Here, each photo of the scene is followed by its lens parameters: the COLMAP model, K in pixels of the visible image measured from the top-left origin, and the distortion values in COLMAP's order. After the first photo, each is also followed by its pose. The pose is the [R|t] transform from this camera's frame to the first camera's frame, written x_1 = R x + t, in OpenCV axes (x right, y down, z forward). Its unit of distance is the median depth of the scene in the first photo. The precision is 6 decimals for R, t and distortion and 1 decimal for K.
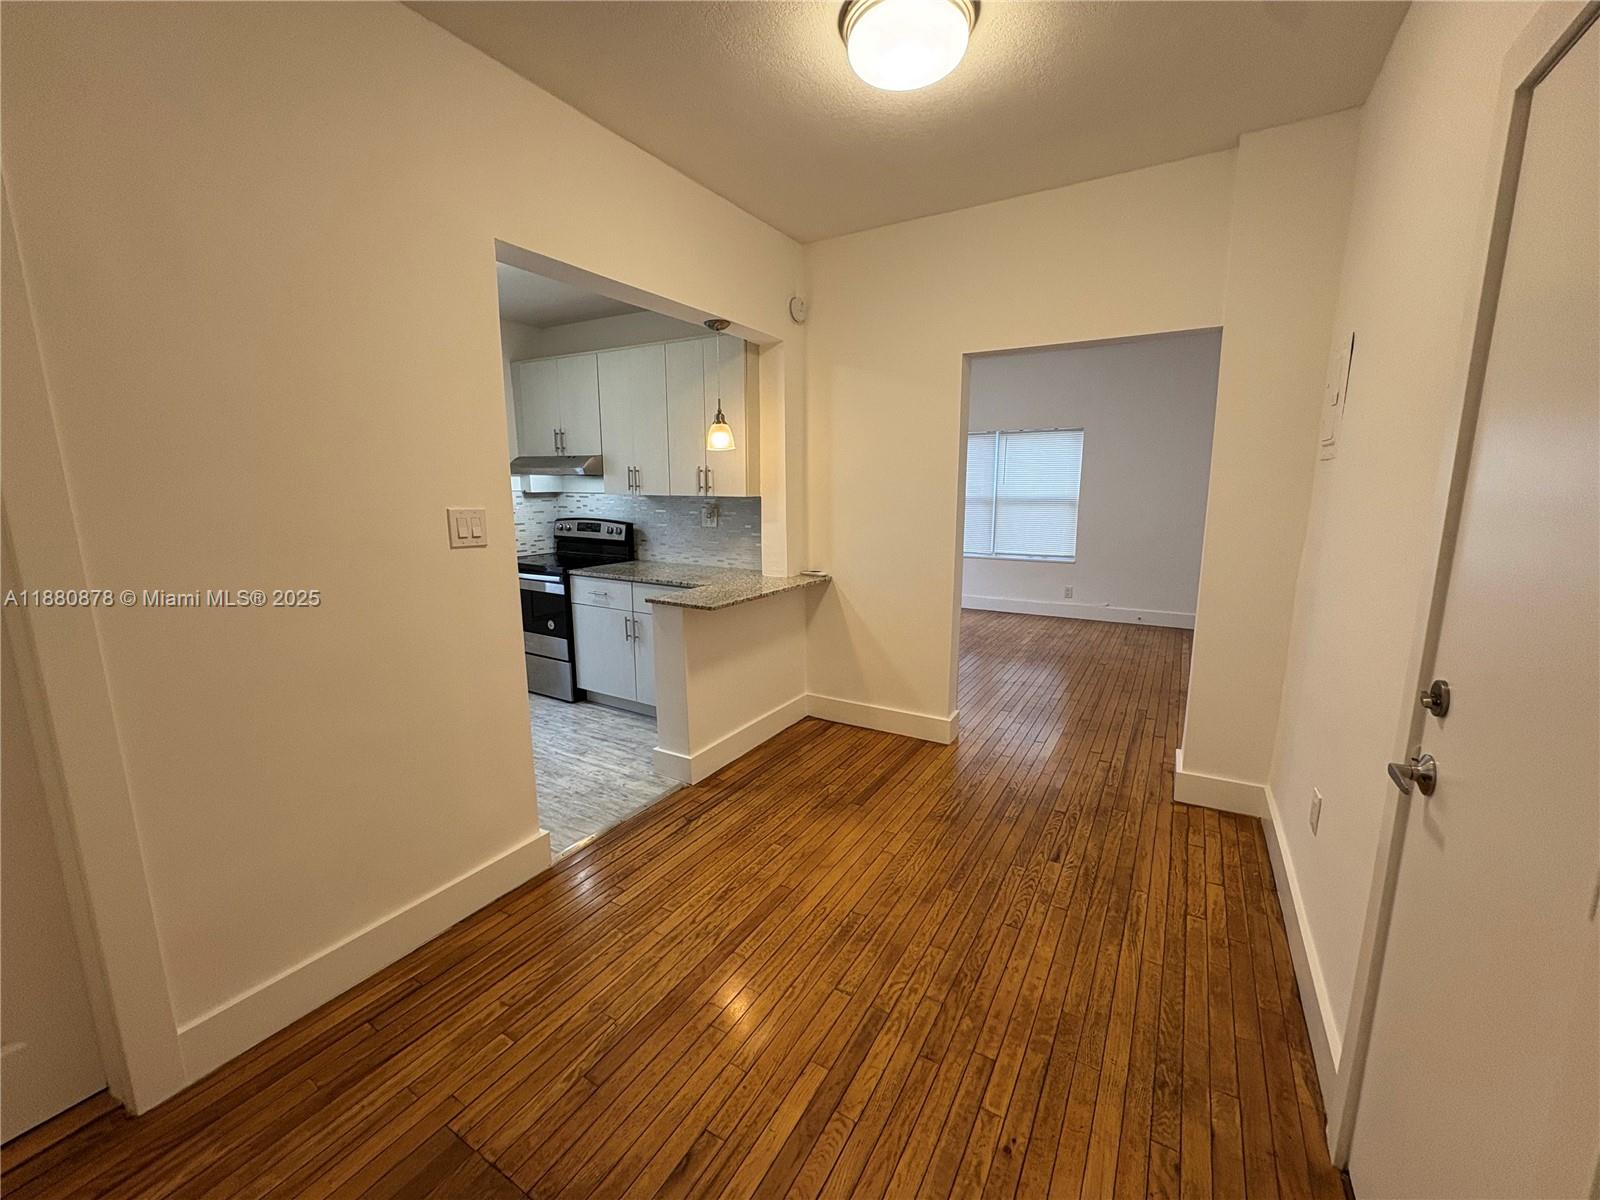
lens RADIAL K [[636.2, 0, 800.0], [0, 636.2, 600.0], [0, 0, 1]] dist [-0.000297, -0.000038]
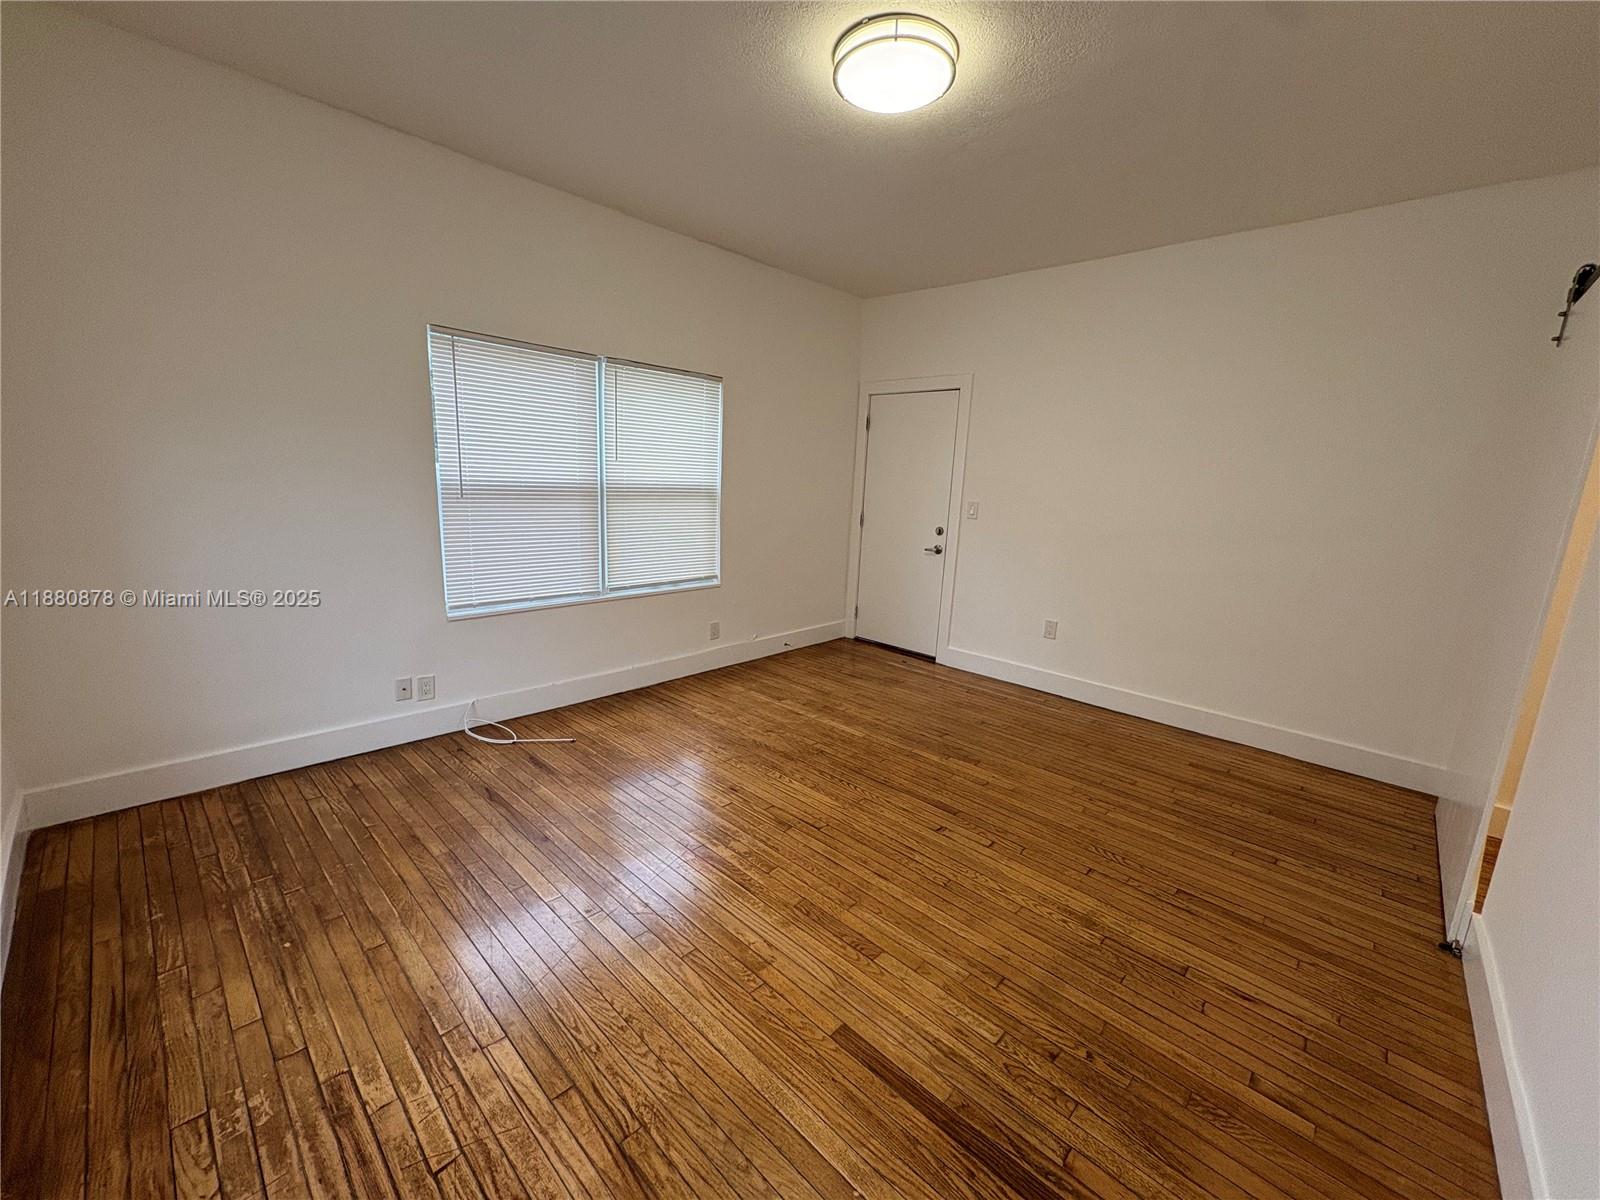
lens RADIAL K [[636.2, 0, 800.0], [0, 636.2, 600.0], [0, 0, 1]] dist [-0.000297, -0.000038]
pose [[0.208309, -0.179578, 0.961436, -0.191409], [0.127633, 0.979585, 0.155314, -0.137788], [-0.969700, 0.090358, 0.226976, 0.781914]]
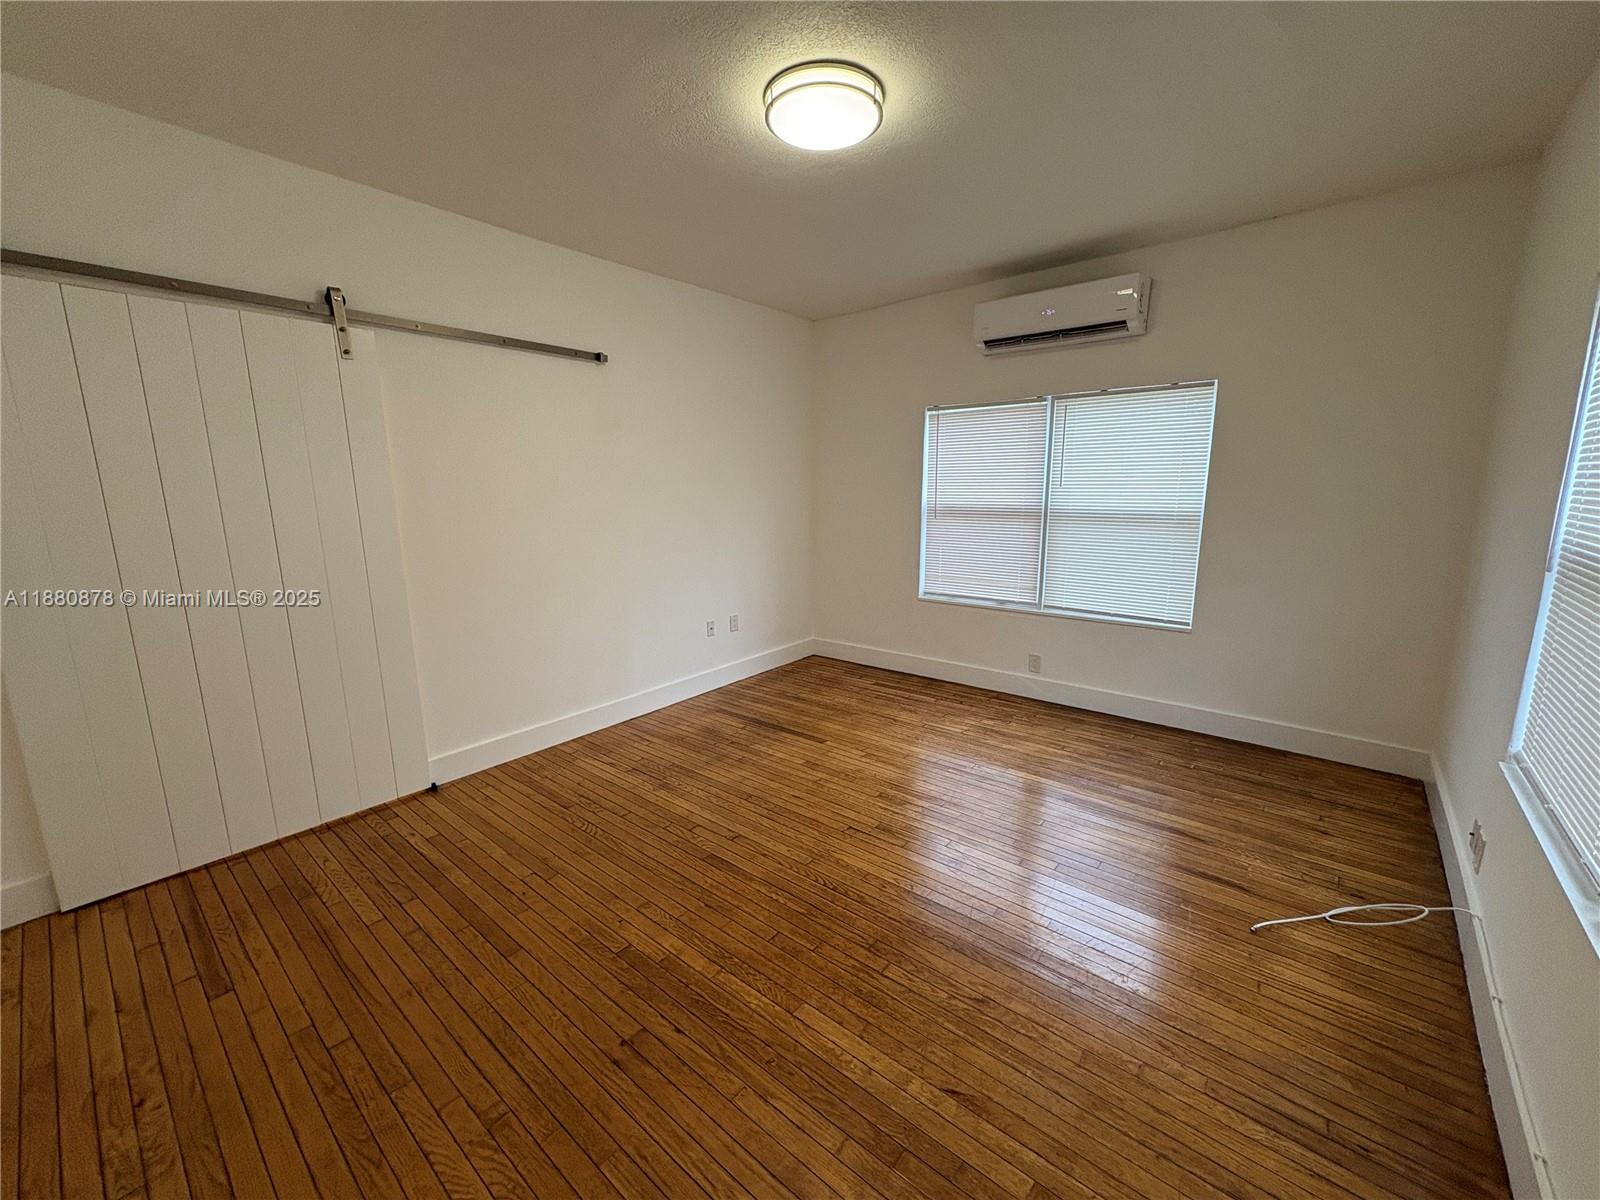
lens RADIAL K [[636.2, 0, 800.0], [0, 636.2, 600.0], [0, 0, 1]] dist [-0.000297, -0.000038]
pose [[-0.152261, 0.176041, -0.972536, 0.536726], [-0.163994, 0.965868, 0.200510, -0.161832], [0.974640, 0.190020, -0.118195, 0.859122]]
